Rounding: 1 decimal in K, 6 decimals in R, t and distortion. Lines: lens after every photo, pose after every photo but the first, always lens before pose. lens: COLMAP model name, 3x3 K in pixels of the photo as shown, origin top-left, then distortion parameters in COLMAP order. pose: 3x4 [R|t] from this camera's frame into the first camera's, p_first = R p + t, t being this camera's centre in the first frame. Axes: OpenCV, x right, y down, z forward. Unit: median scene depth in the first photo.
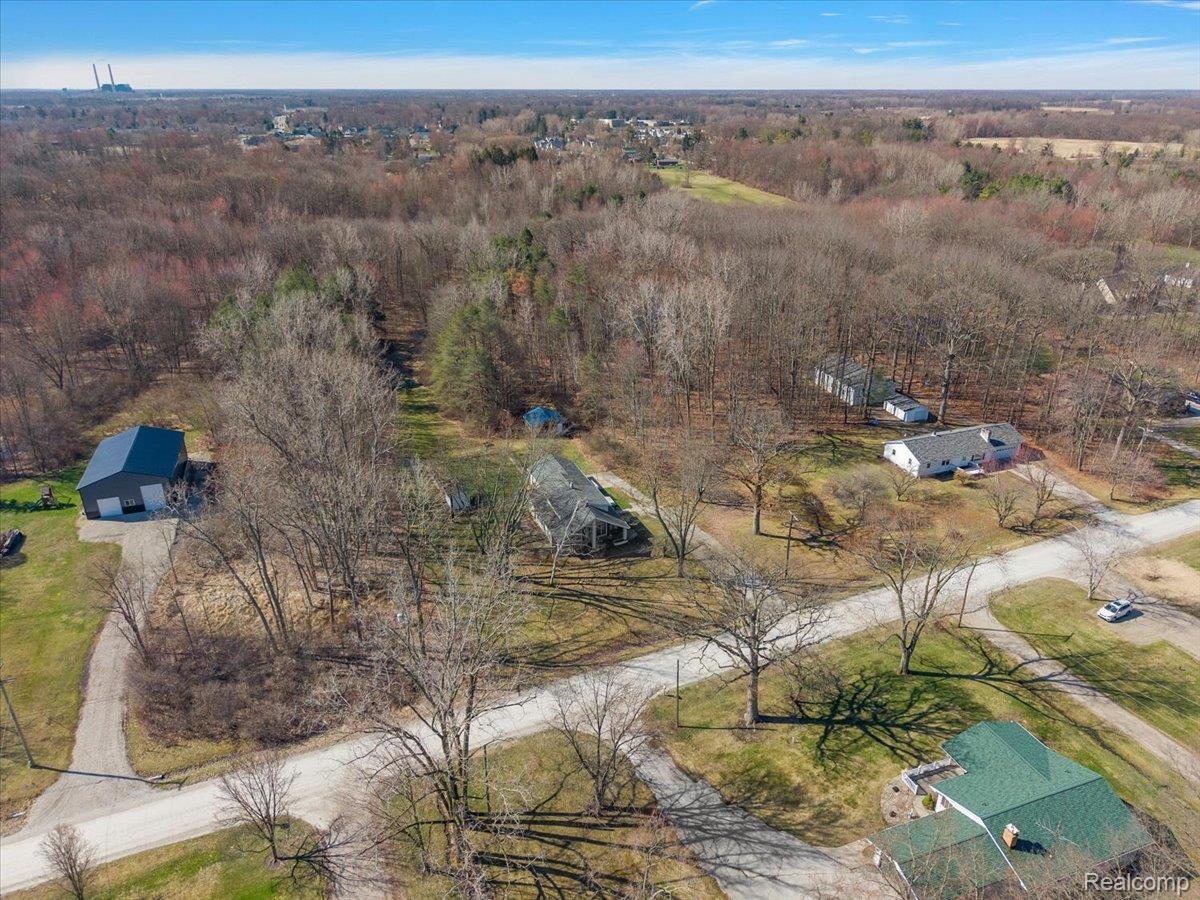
lens RADIAL K [[821.7, 0, 600.0], [0, 821.7, 450.0], [0, 0, 1]] dist [0.005129, -0.004315]
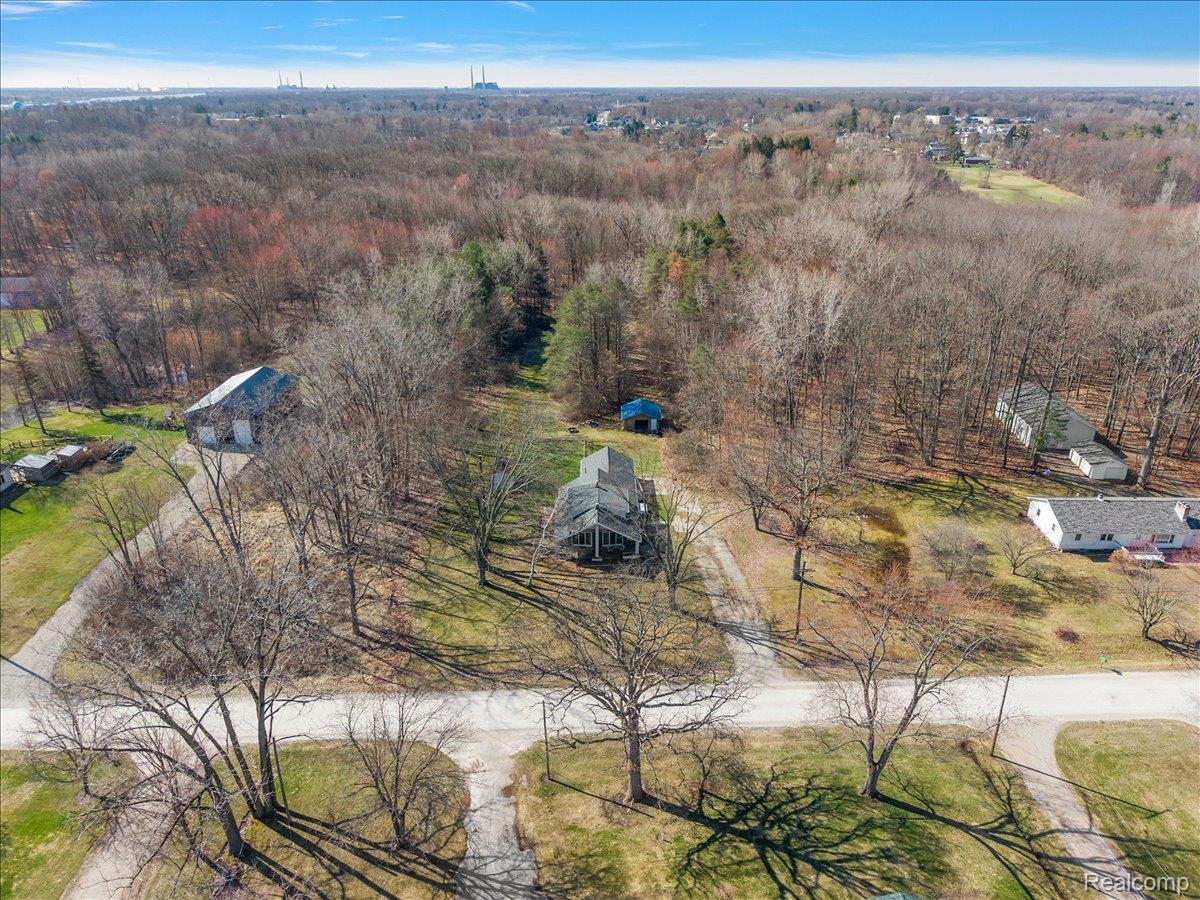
lens RADIAL K [[821.7, 0, 600.0], [0, 821.7, 450.0], [0, 0, 1]] dist [0.005129, -0.004315]
pose [[0.929203, 0.147643, -0.338798, 0.331353], [-0.147207, 0.988733, 0.027140, -0.022463], [0.338988, 0.024655, 0.940468, 0.193590]]
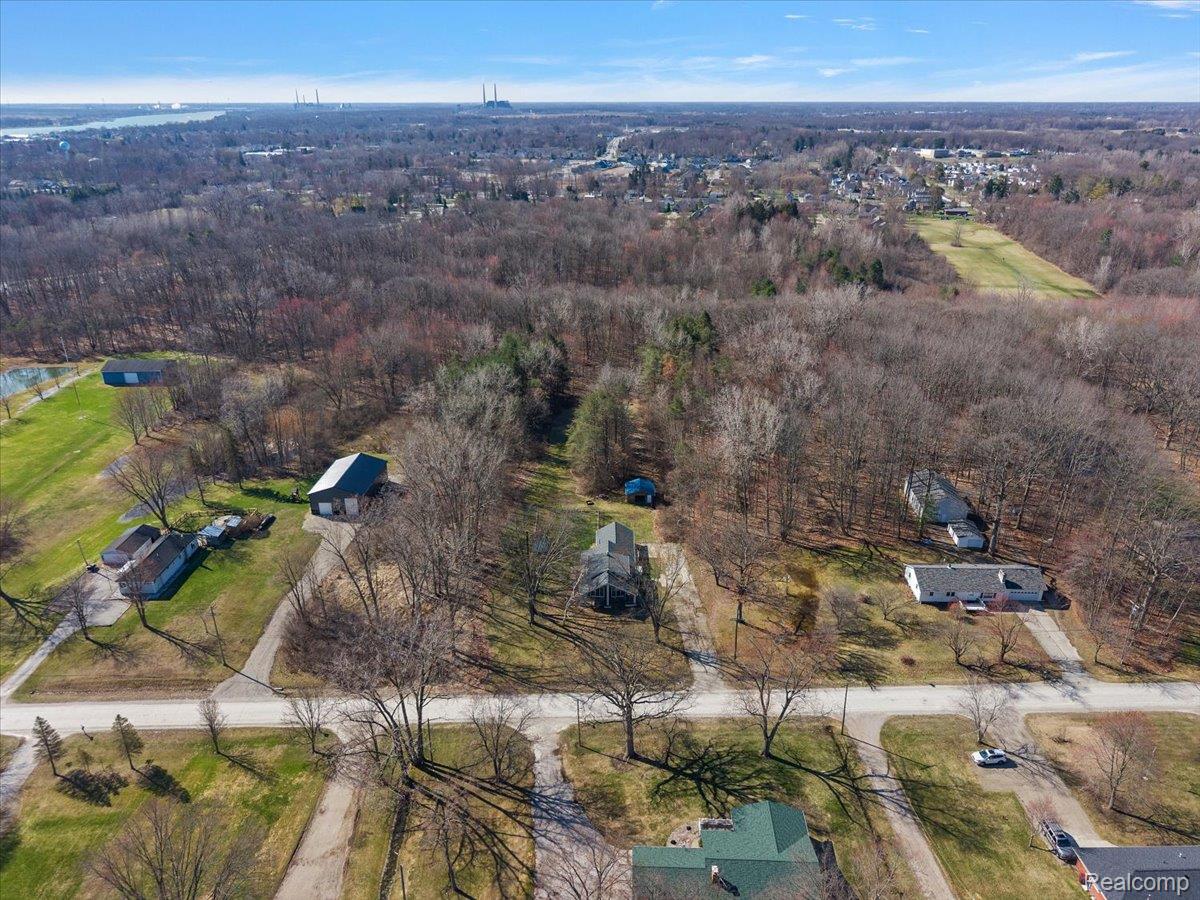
lens RADIAL K [[821.7, 0, 600.0], [0, 821.7, 450.0], [0, 0, 1]] dist [0.005129, -0.004315]
pose [[0.925166, 0.148618, -0.349258, 0.484259], [-0.151149, 0.988305, 0.020164, -0.182148], [0.348170, 0.034135, 0.936810, -0.305934]]
